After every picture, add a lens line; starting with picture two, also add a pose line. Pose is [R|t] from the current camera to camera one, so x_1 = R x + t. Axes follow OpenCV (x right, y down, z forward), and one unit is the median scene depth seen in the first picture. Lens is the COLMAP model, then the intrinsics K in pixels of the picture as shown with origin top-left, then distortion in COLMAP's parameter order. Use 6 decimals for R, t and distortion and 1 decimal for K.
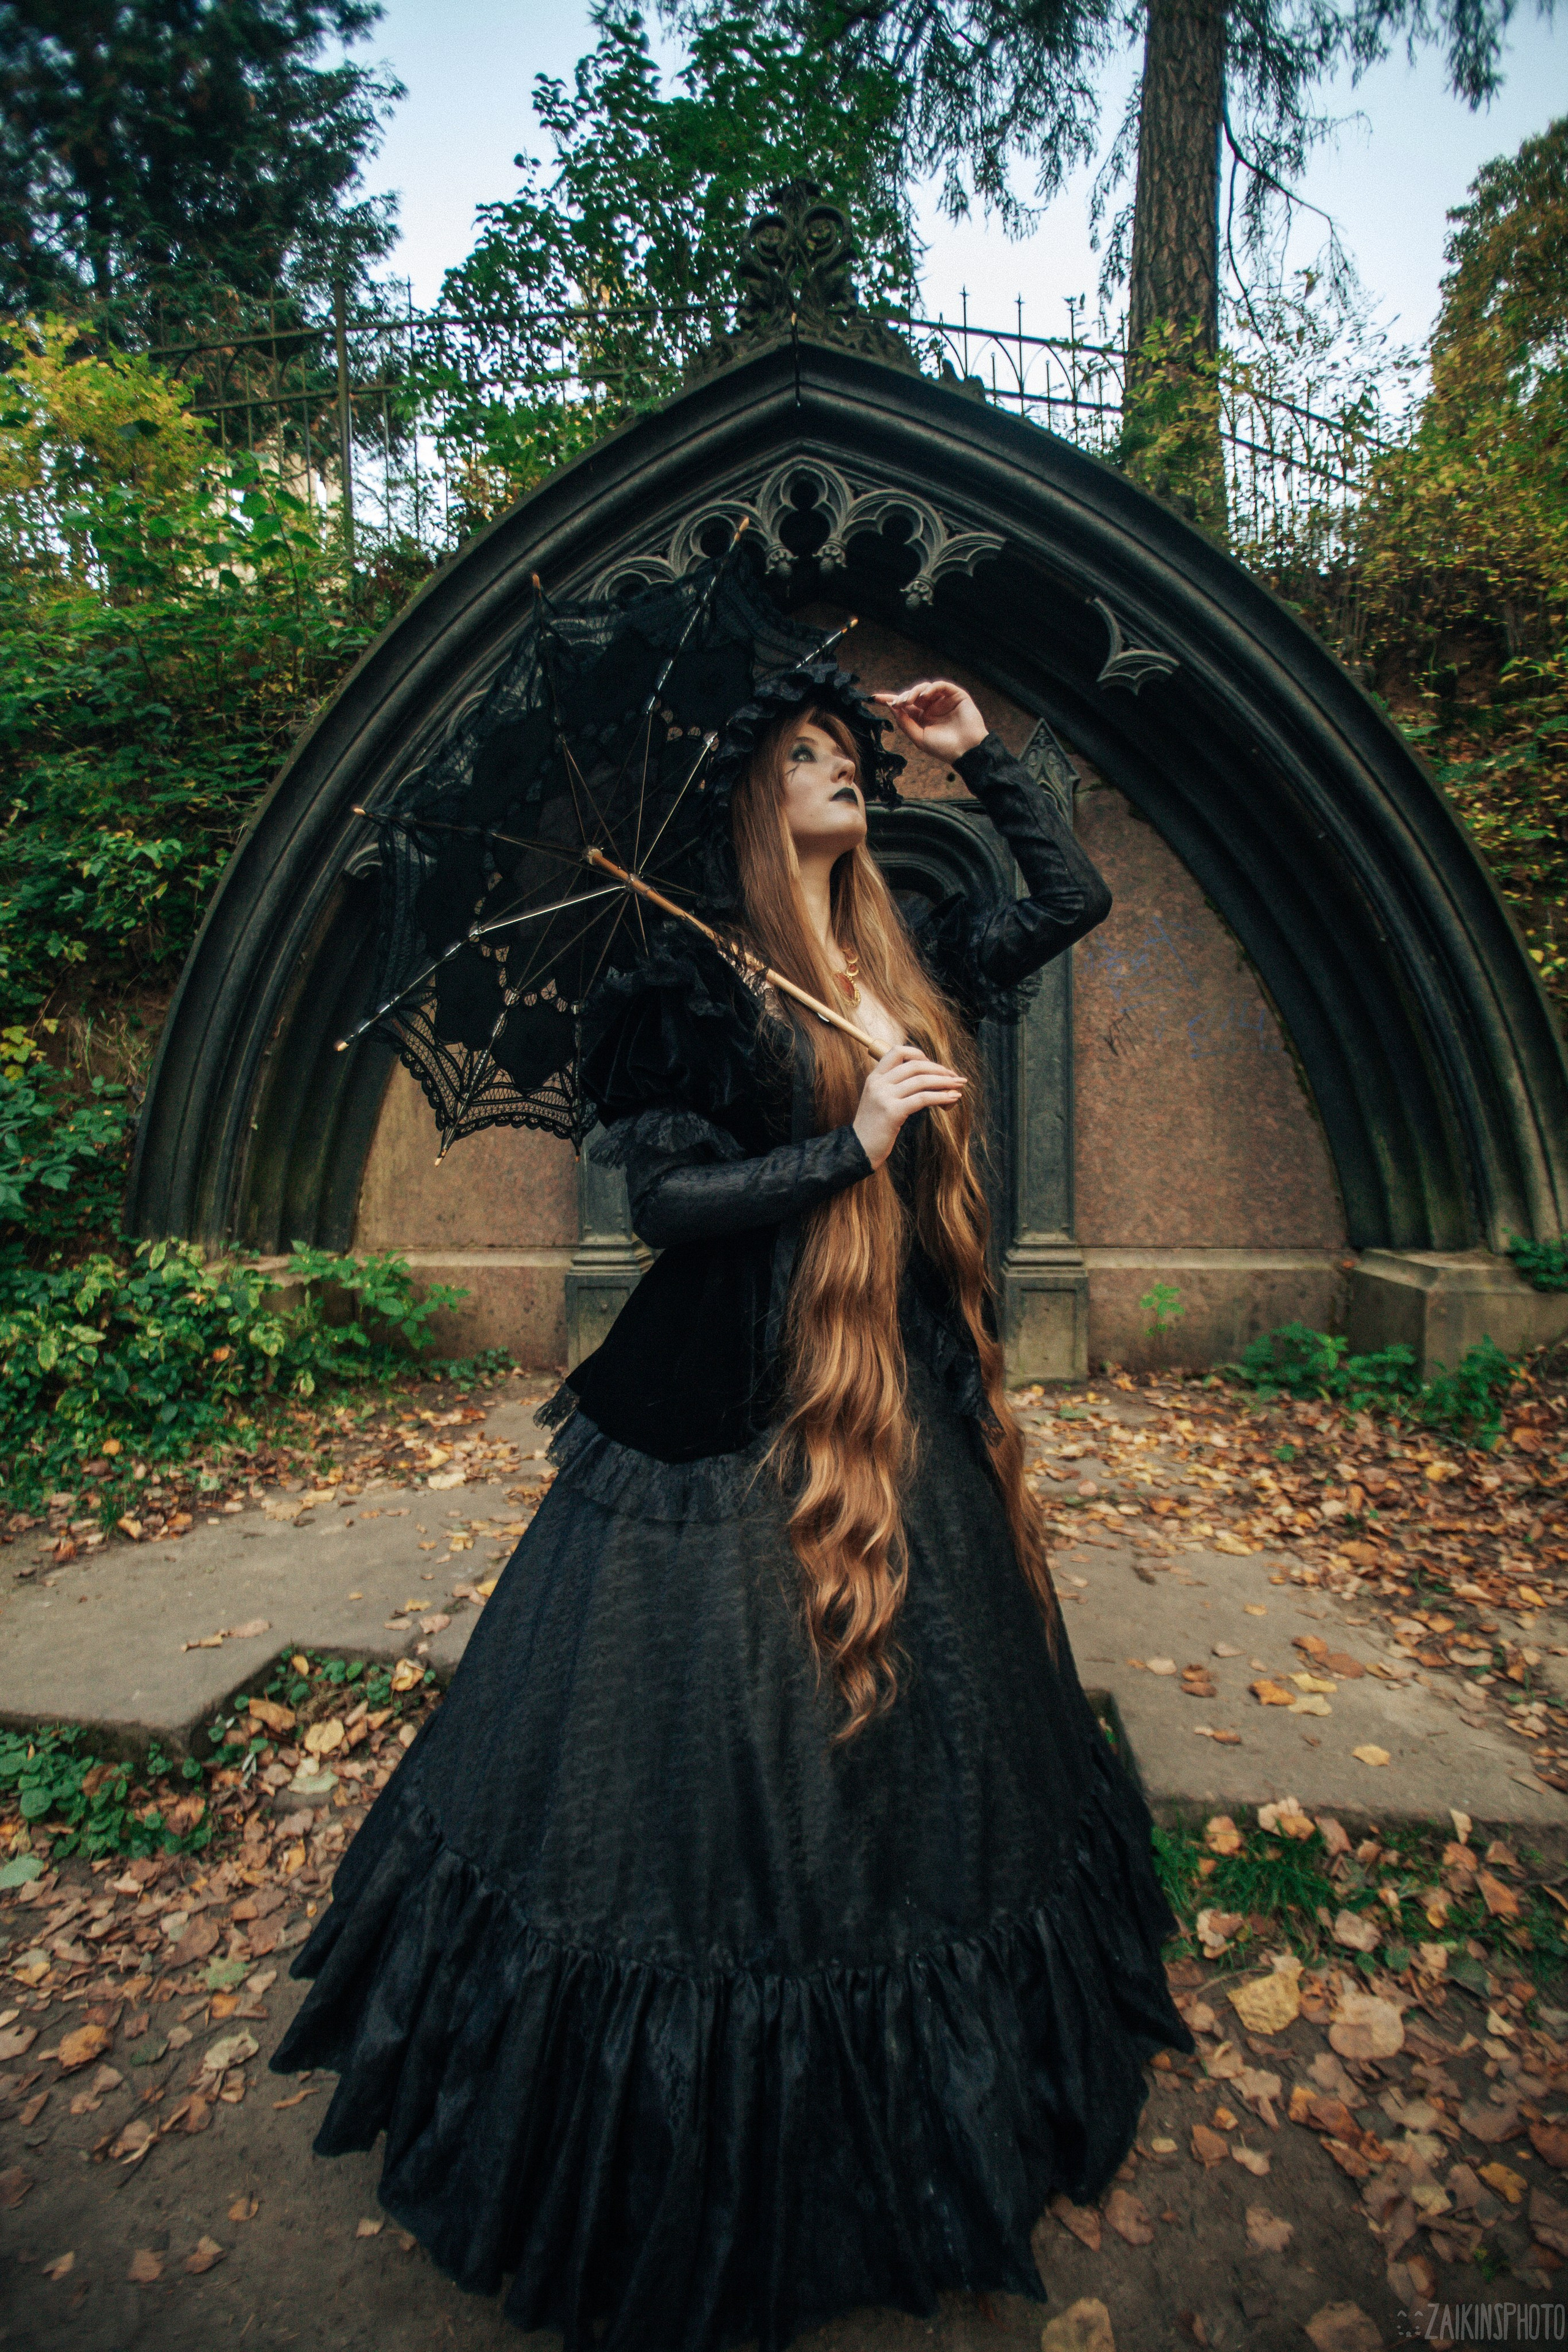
lens RADIAL K [[1142.6, 0, 789.3], [0, 1142.6, 1173.8], [0, 0, 1]] dist [0.000211, -0.000001]
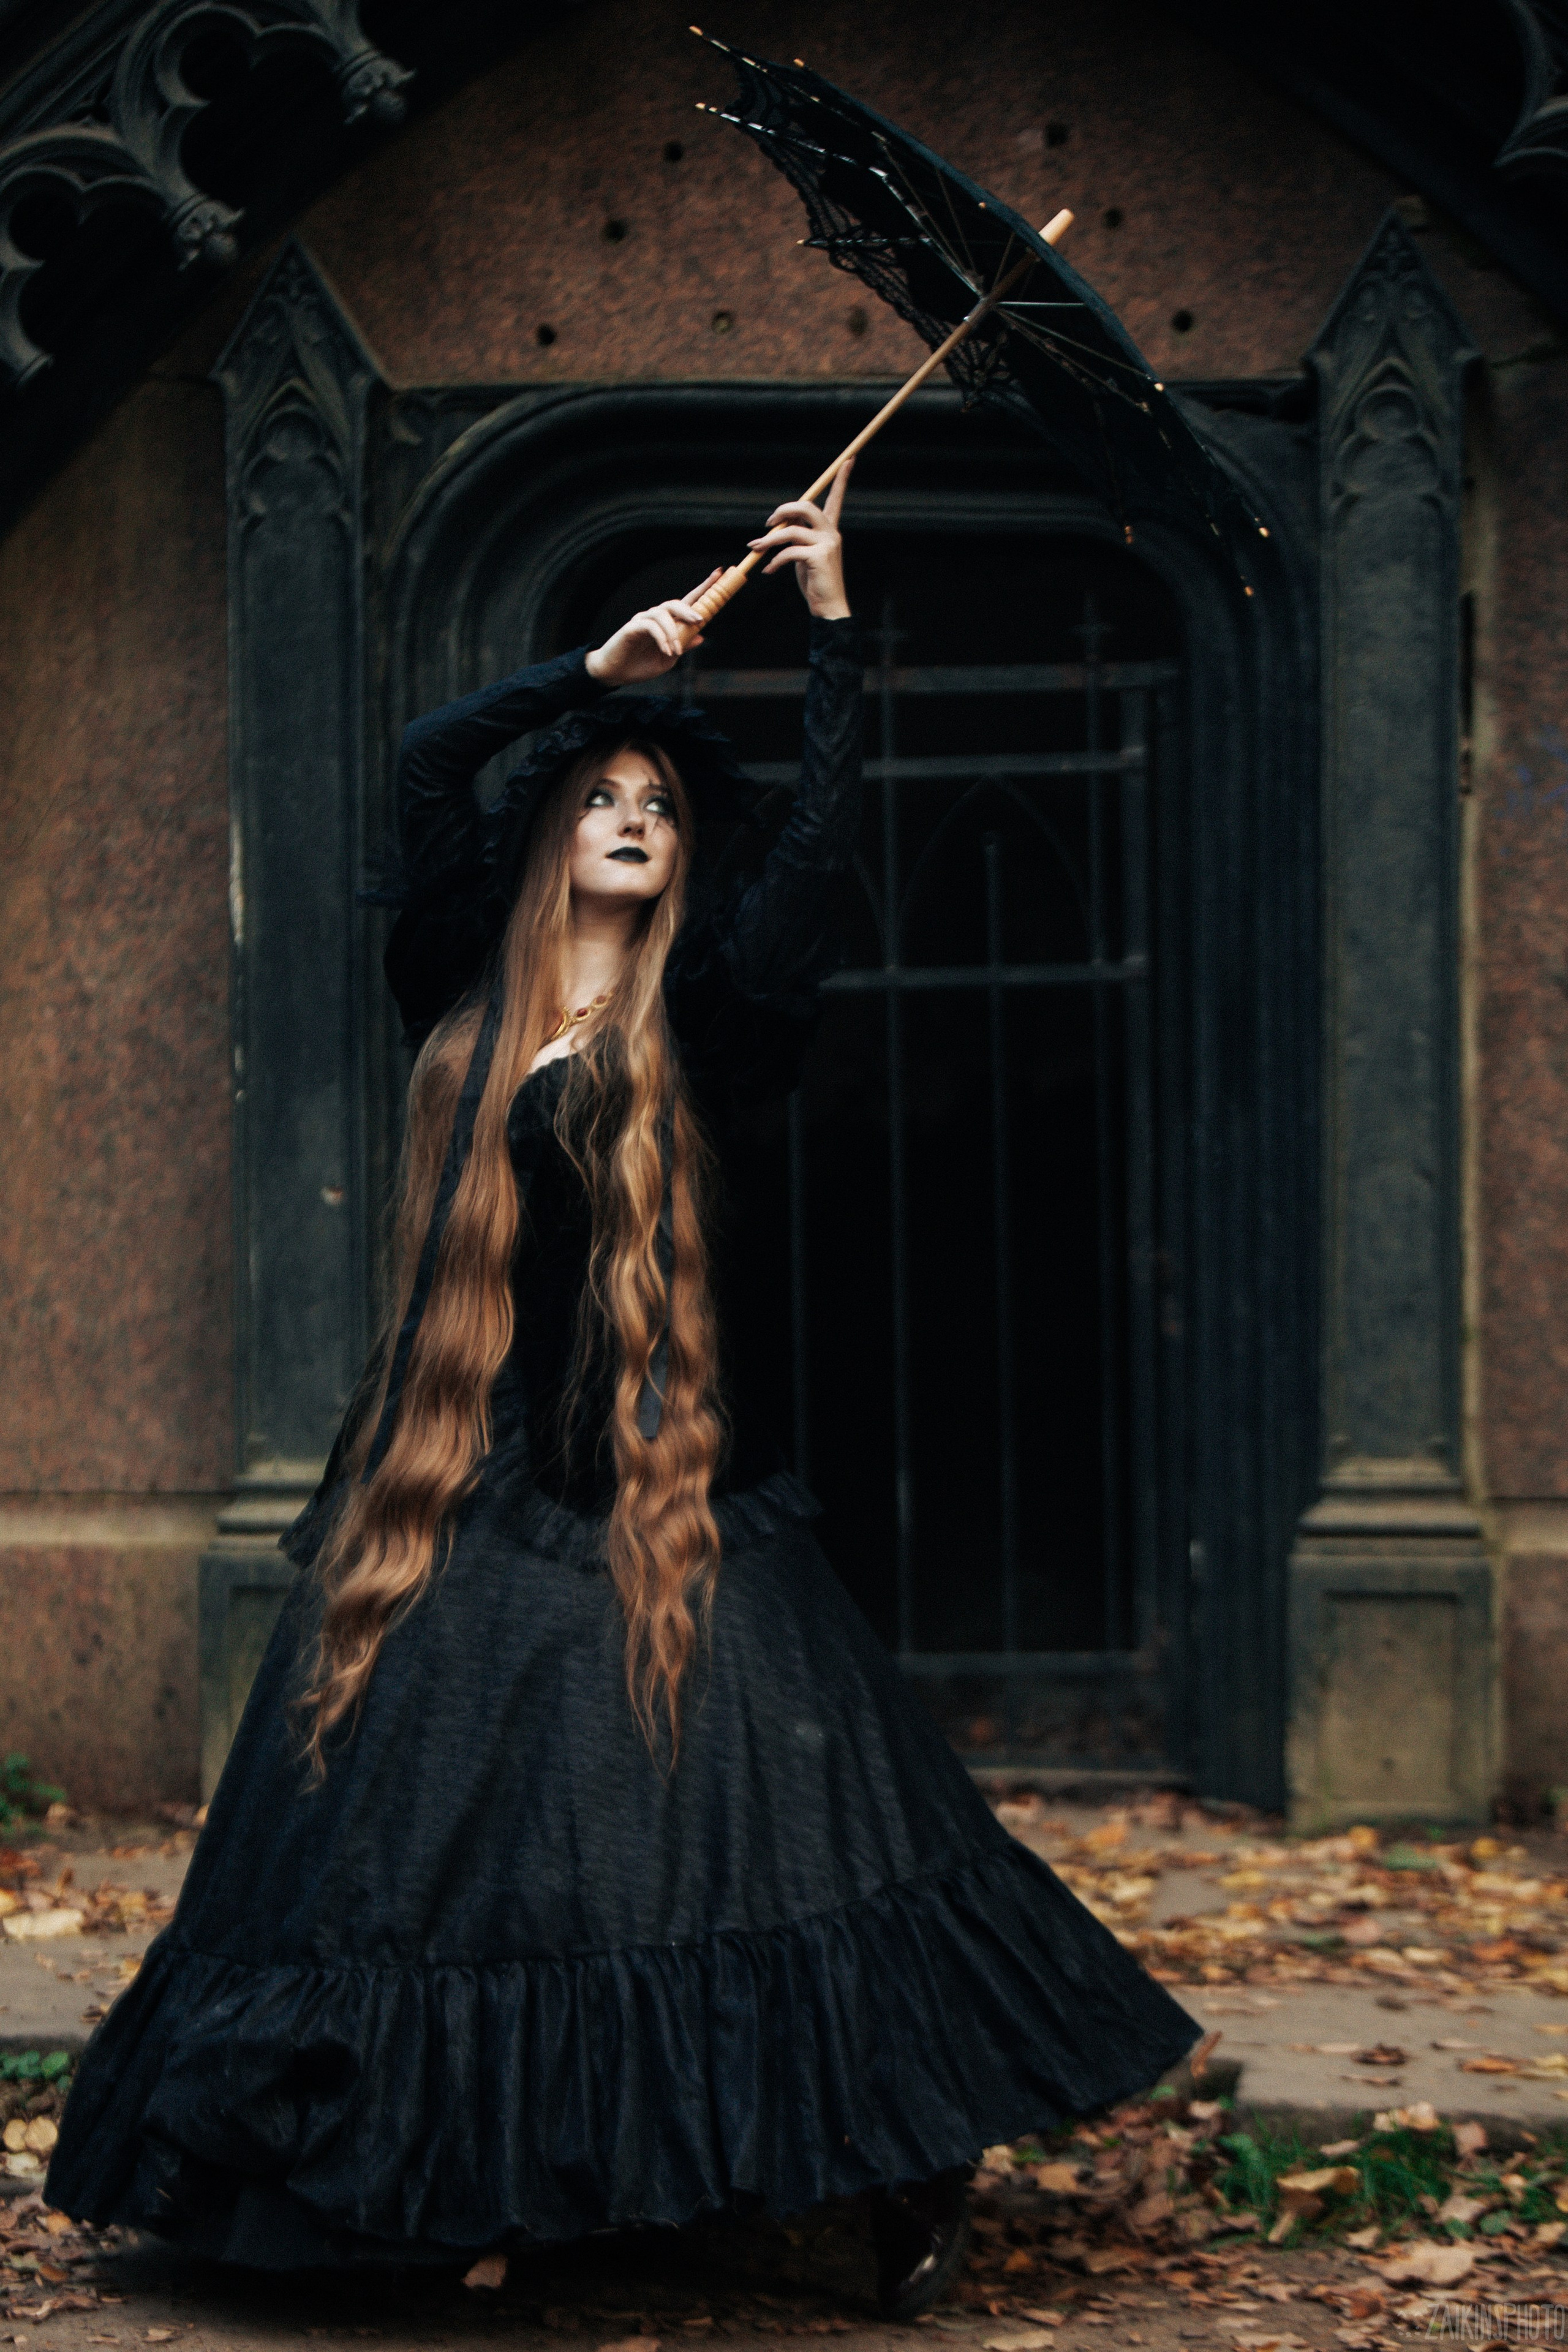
lens RADIAL K [[6636.9, 0, 784.4], [0, 6636.9, 1176.9], [0, 0, 1]] dist [0.300964, 0.000000]
pose [[0.999937, 0.011233, 0.000464, 0.004819], [-0.011203, 0.999056, -0.041970, 0.053677], [-0.000935, 0.041962, 0.999119, -1.396088]]
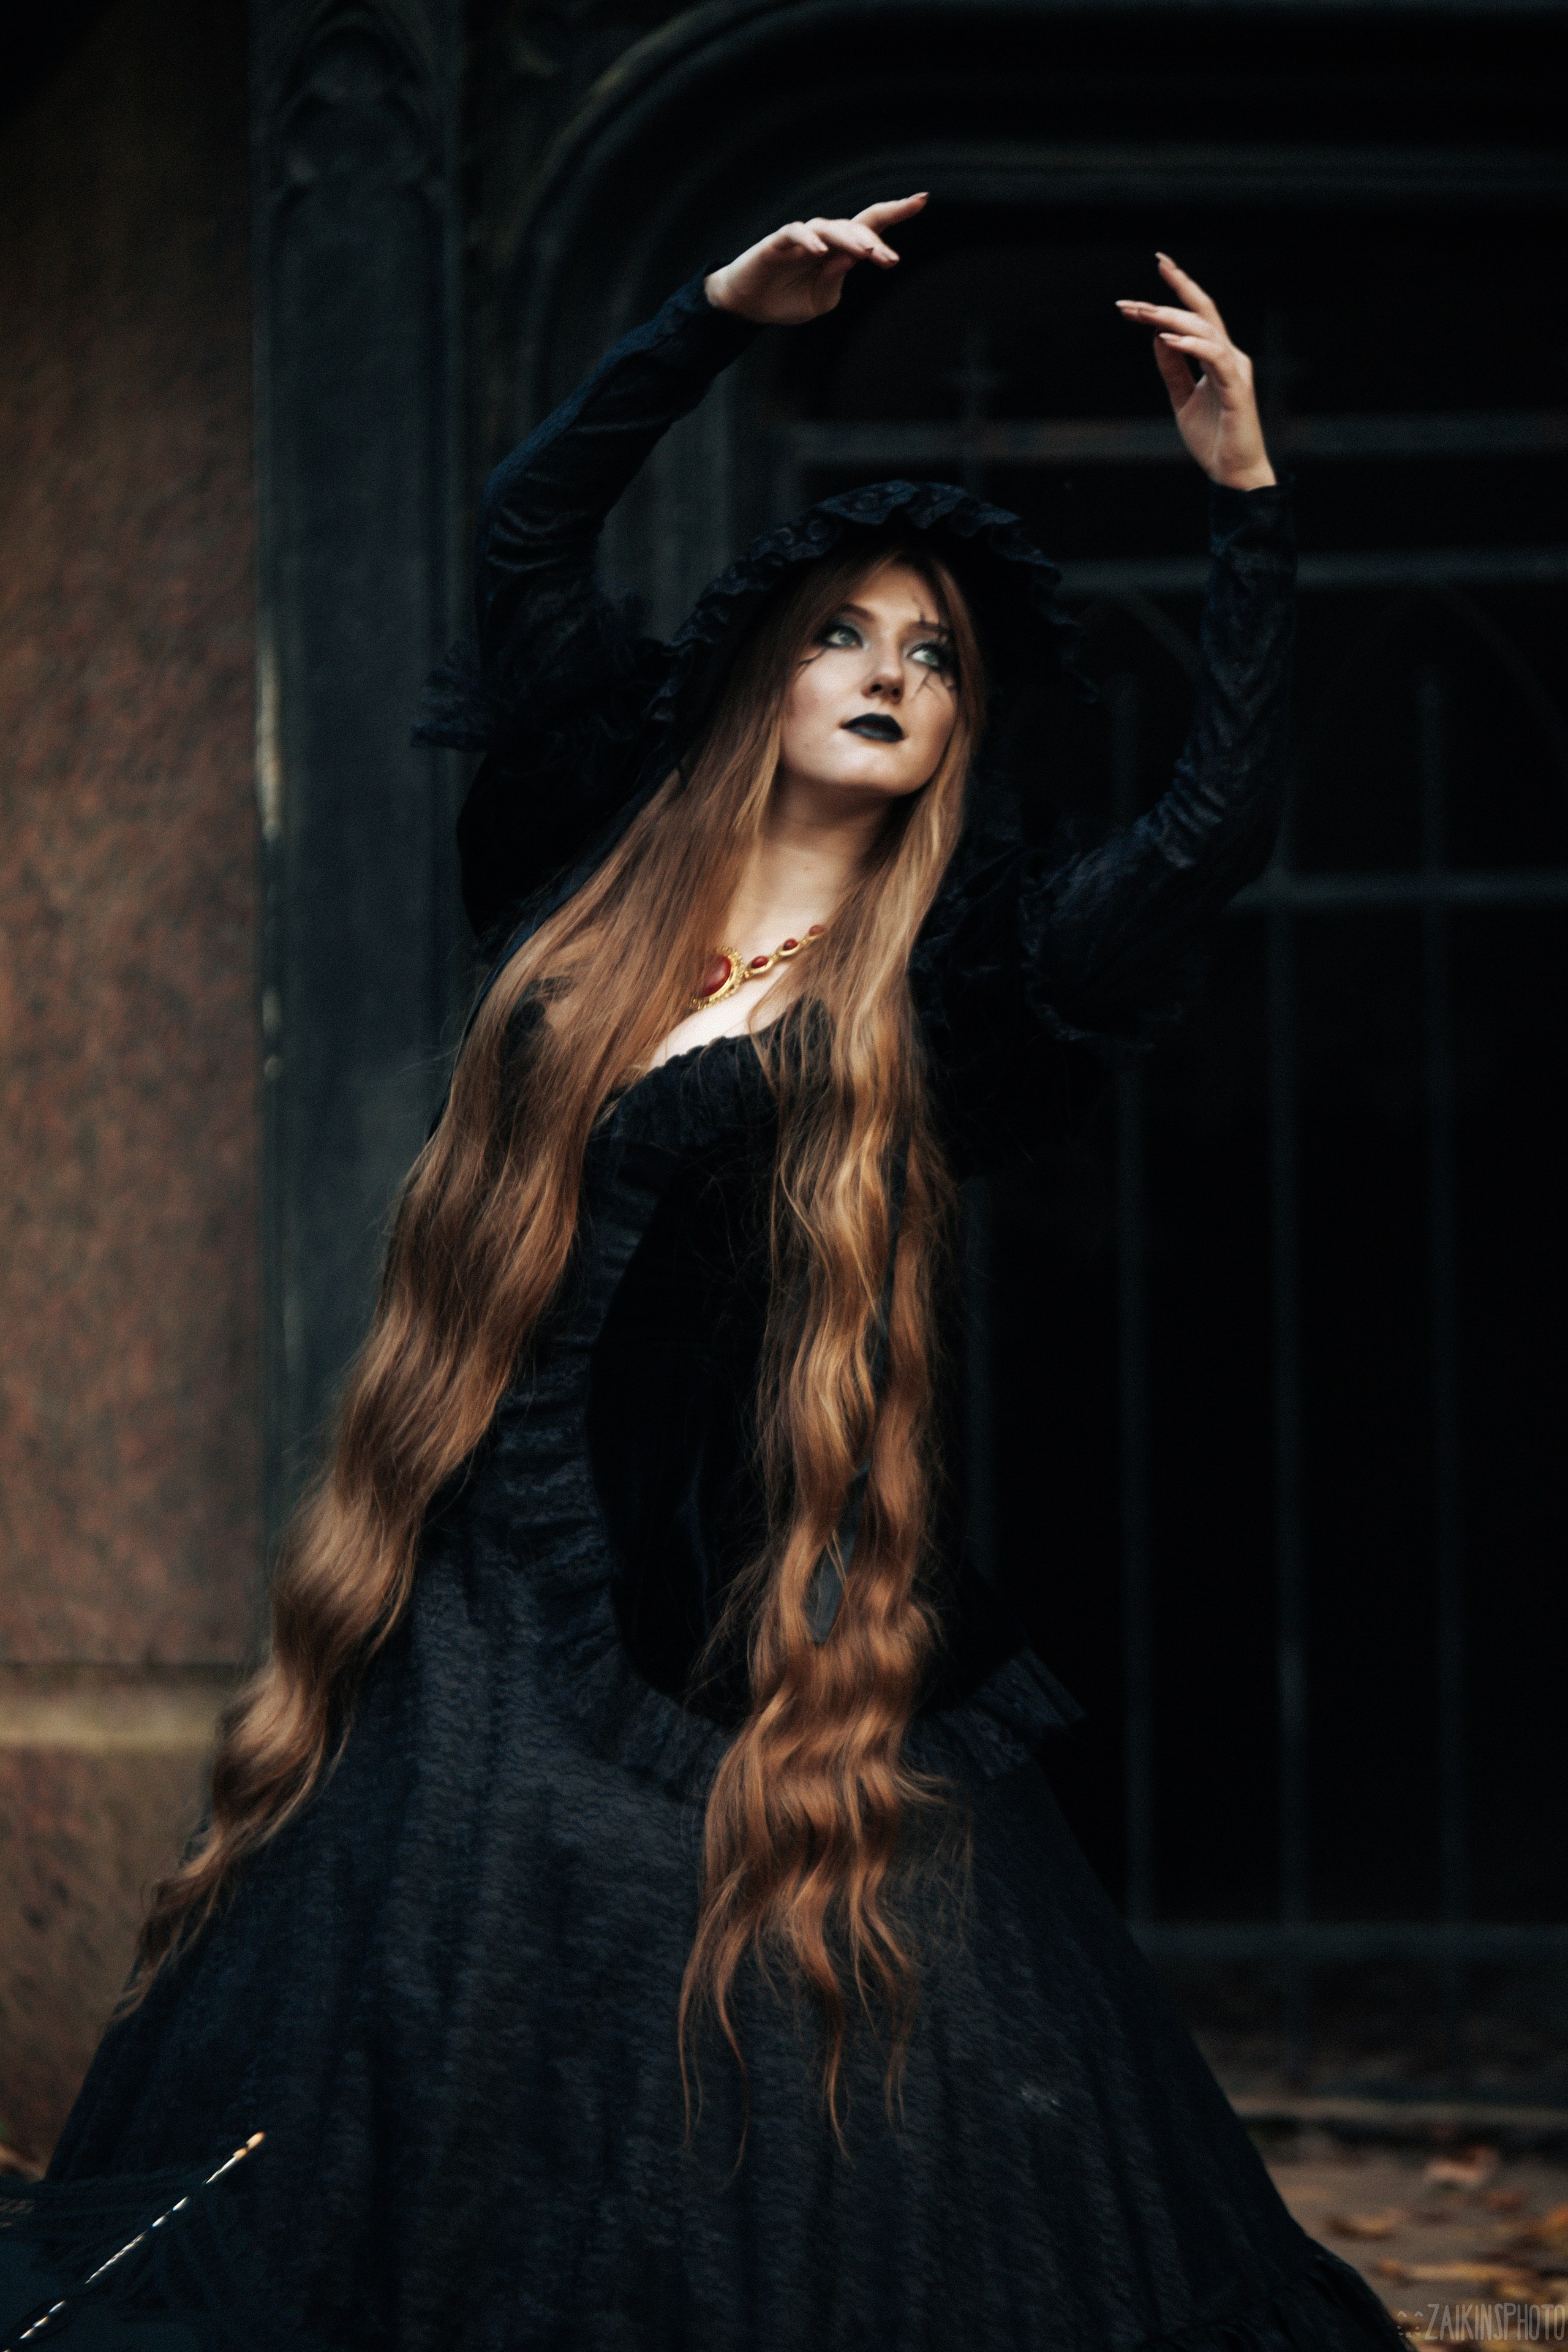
lens RADIAL K [[9616.7, 0, 783.0], [0, 9616.7, 1173.5], [0, 0, 1]] dist [0.574539, 0.000000]
pose [[0.998508, 0.017223, -0.051828, 0.049418], [-0.019242, 0.999065, -0.038708, 0.037445], [0.051113, 0.039647, 0.997906, -1.280482]]
